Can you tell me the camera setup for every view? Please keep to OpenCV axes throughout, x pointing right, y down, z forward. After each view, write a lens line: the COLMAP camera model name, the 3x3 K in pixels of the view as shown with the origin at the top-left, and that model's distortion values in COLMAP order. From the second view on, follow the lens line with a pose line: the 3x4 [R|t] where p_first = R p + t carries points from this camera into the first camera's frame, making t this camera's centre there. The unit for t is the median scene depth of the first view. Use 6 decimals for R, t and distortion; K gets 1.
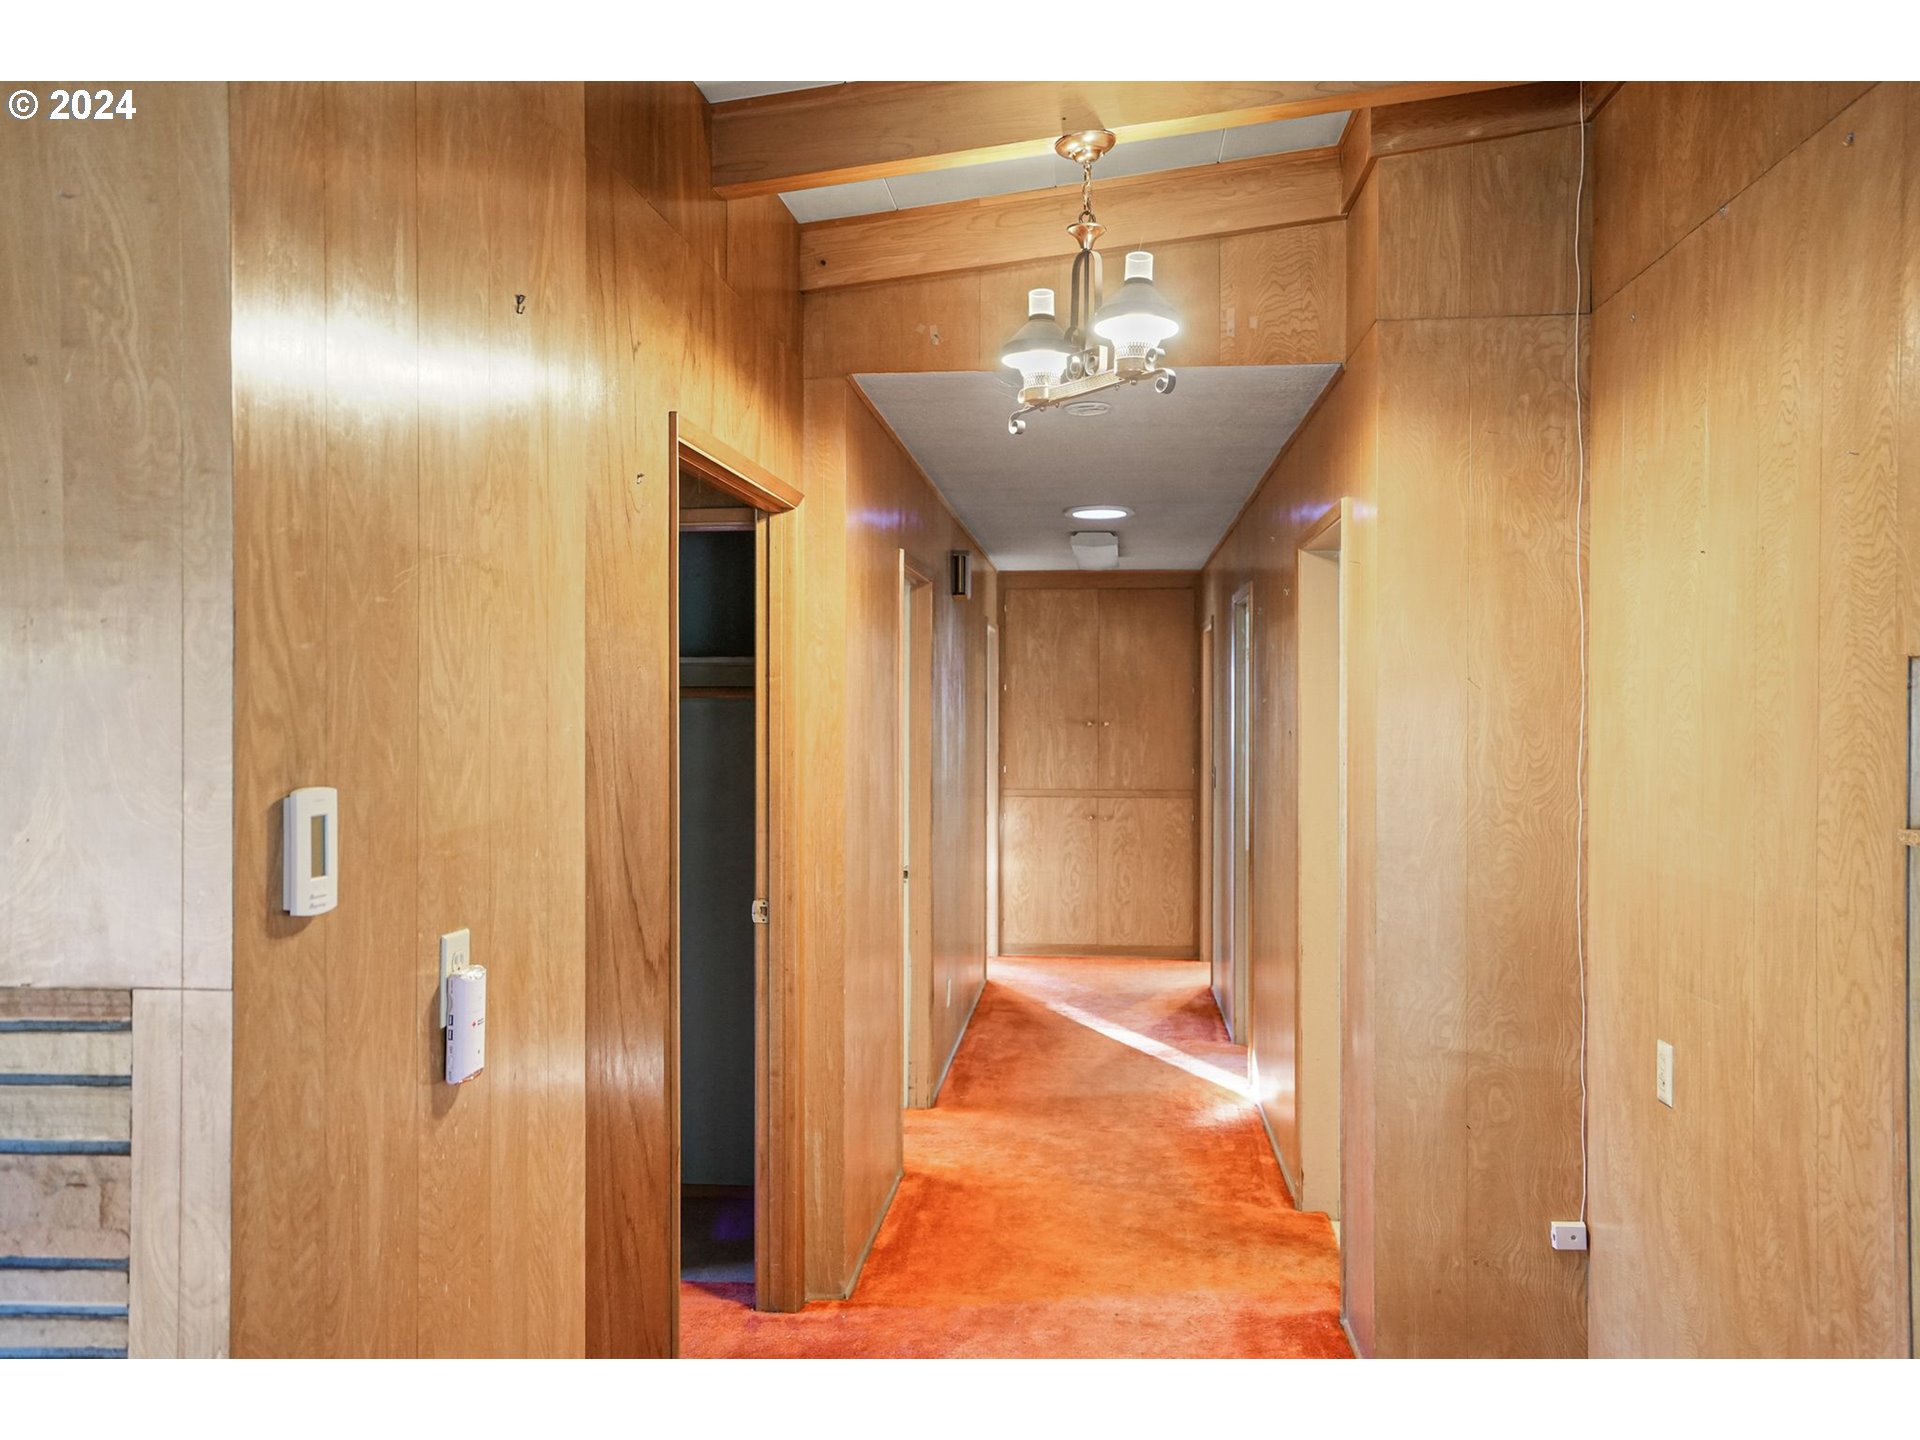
lens RADIAL K [[1453.7, 0, 960.0], [0, 1453.7, 720.0], [0, 0, 1]] dist [0.032201, 0.002745]
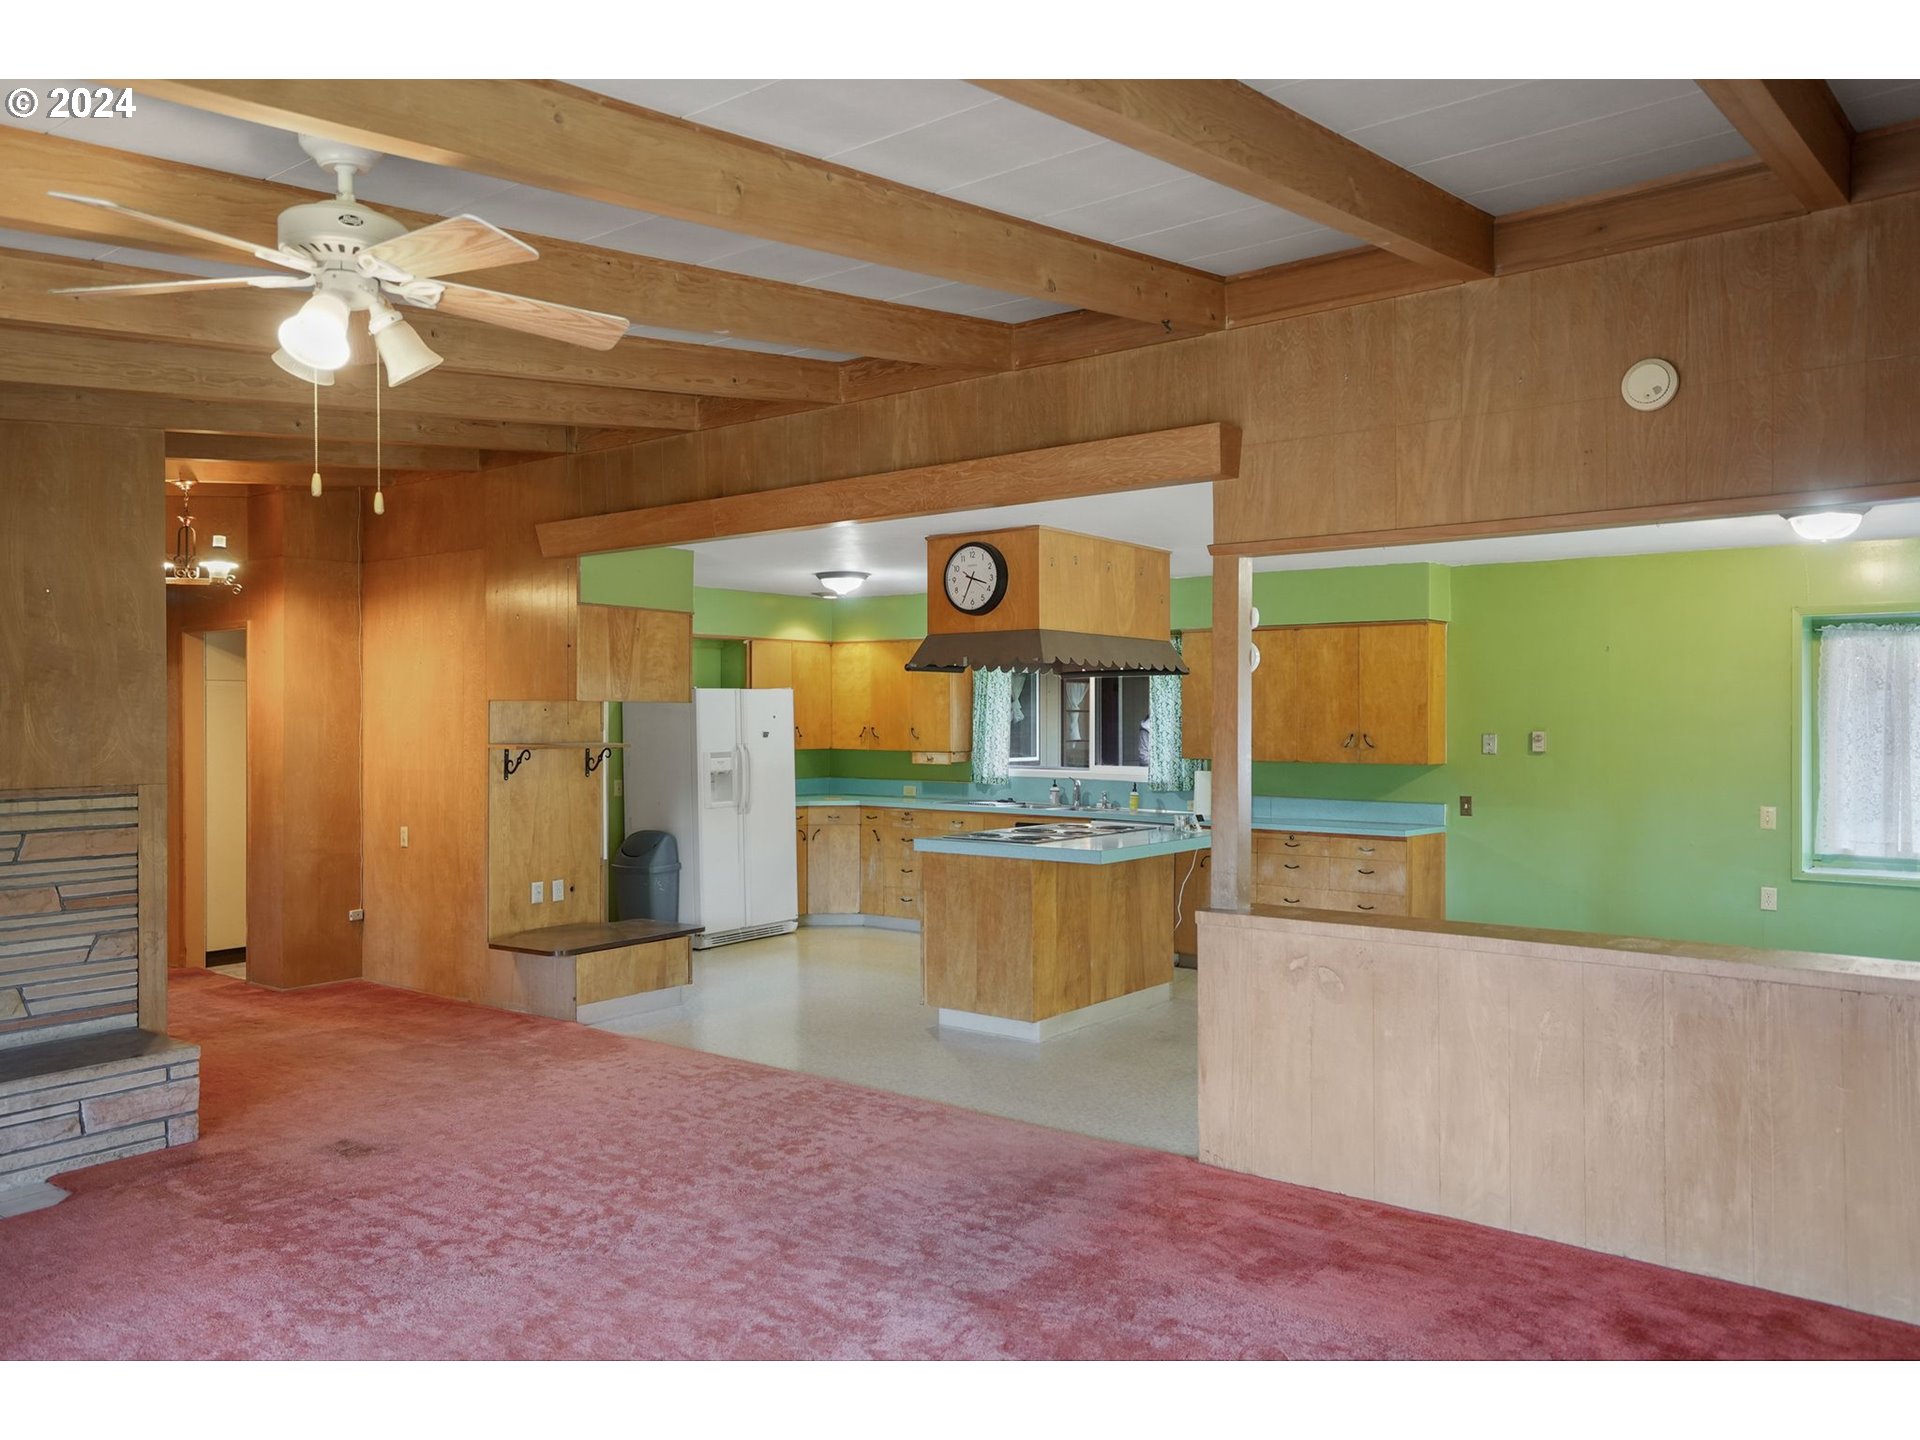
lens RADIAL K [[1453.7, 0, 960.0], [0, 1453.7, 720.0], [0, 0, 1]] dist [0.032201, 0.002745]
pose [[0.550434, -0.005557, 0.834860, -1.268054], [0.008189, 0.999966, 0.001256, 0.010347], [-0.834839, 0.006145, 0.550461, -1.451226]]
